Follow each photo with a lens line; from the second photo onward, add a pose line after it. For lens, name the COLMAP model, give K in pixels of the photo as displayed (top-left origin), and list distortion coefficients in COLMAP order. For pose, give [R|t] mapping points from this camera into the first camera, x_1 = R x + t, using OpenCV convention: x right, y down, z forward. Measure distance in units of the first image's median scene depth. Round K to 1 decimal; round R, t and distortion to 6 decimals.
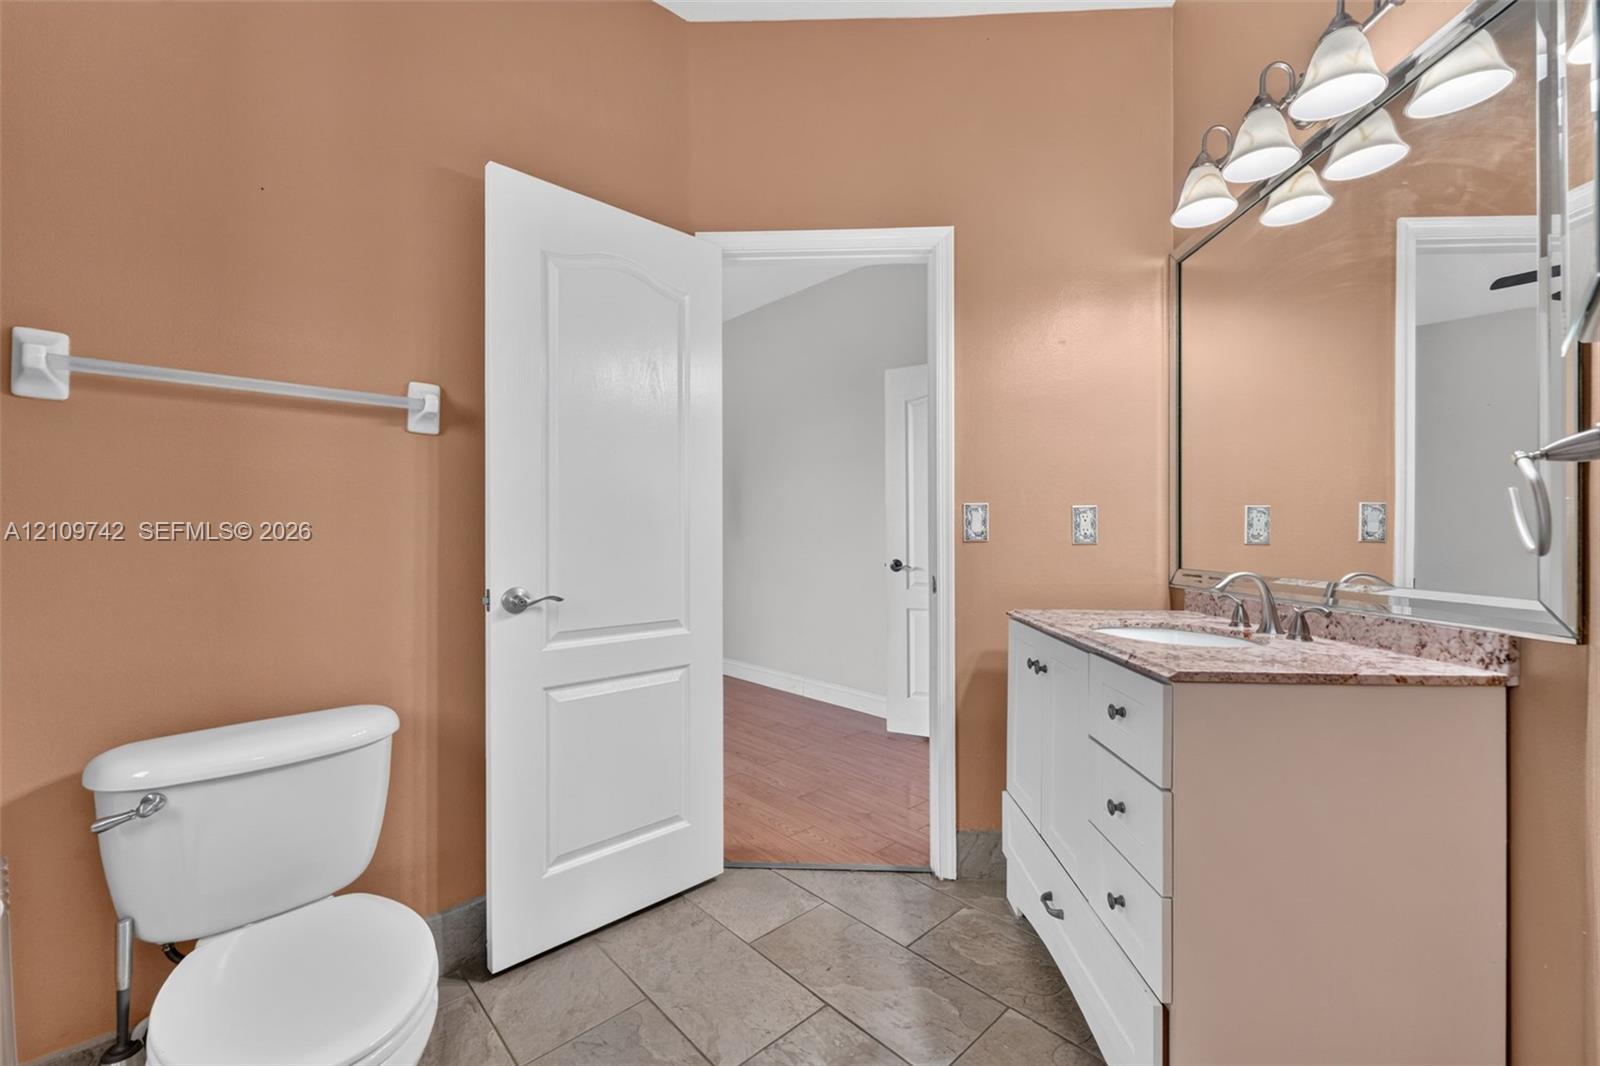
lens RADIAL K [[639.2, 0, 801.1], [0, 639.2, 538.1], [0, 0, 1]] dist [0.003189, 0.000308]
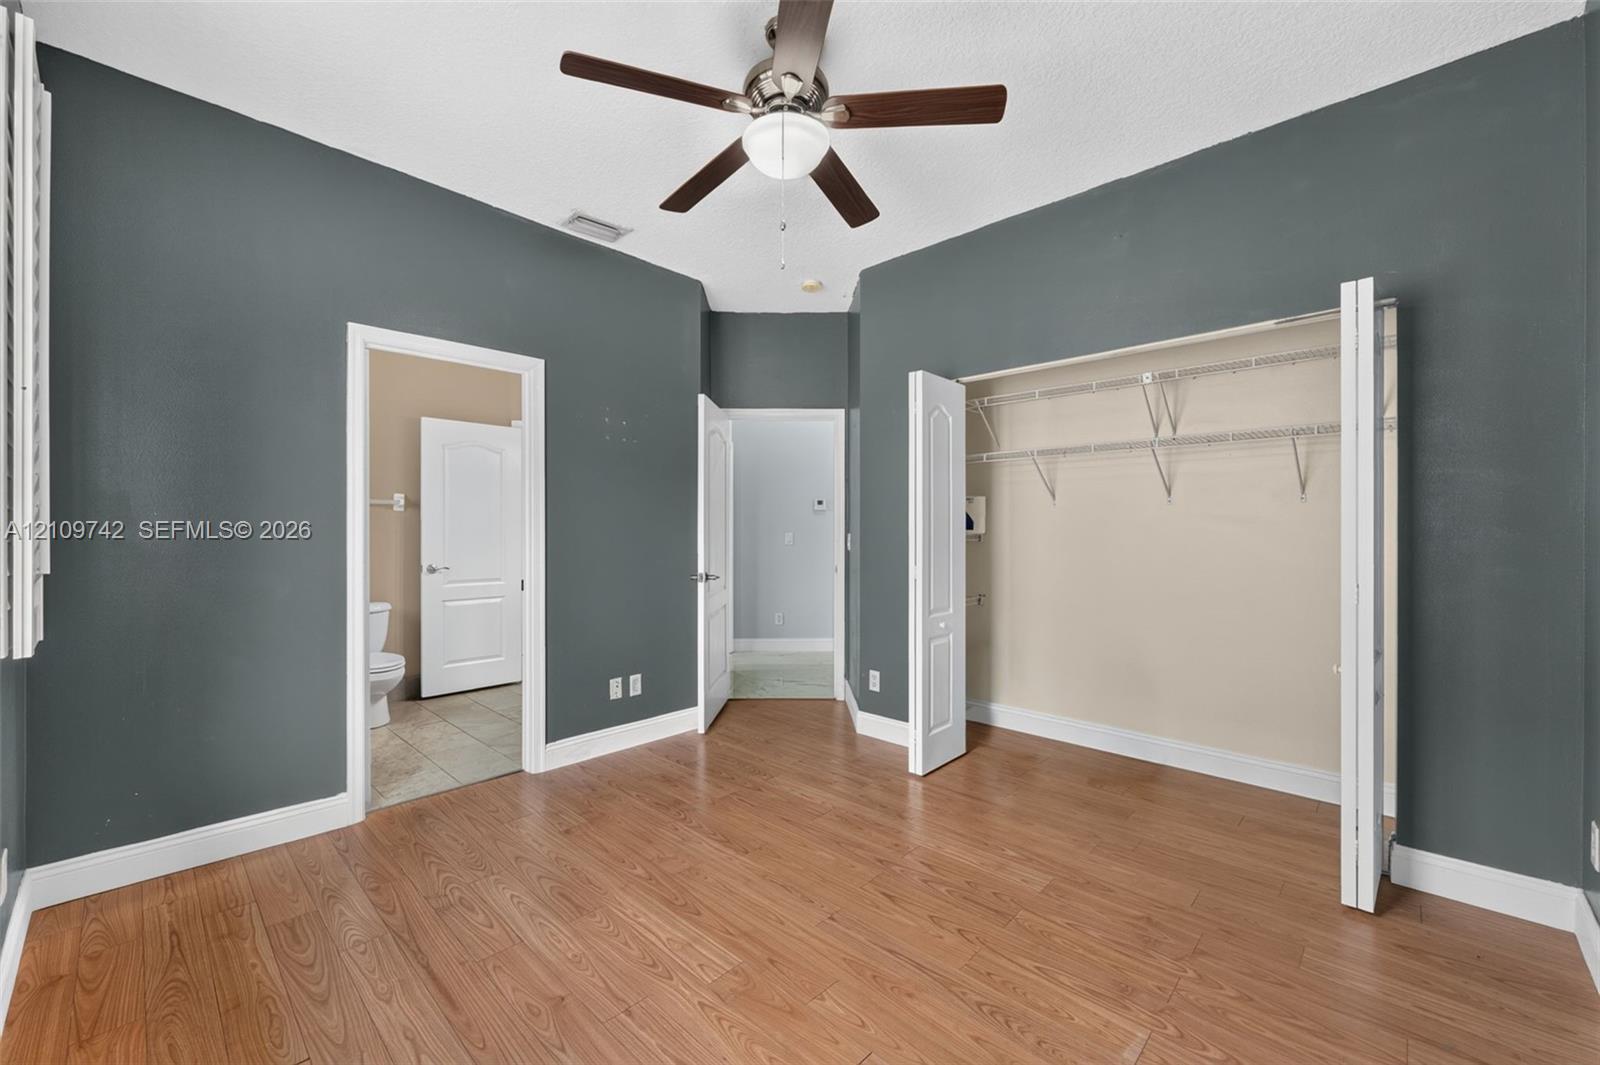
lens RADIAL K [[639.2, 0, 799.0], [0, 639.2, 529.8], [0, 0, 1]] dist [0.003189, 0.000308]
pose [[0.998603, 0.004690, 0.052630, 1.045515], [-0.004956, 0.999976, 0.004939, -0.099548], [-0.052606, -0.005193, 0.998602, -1.947570]]
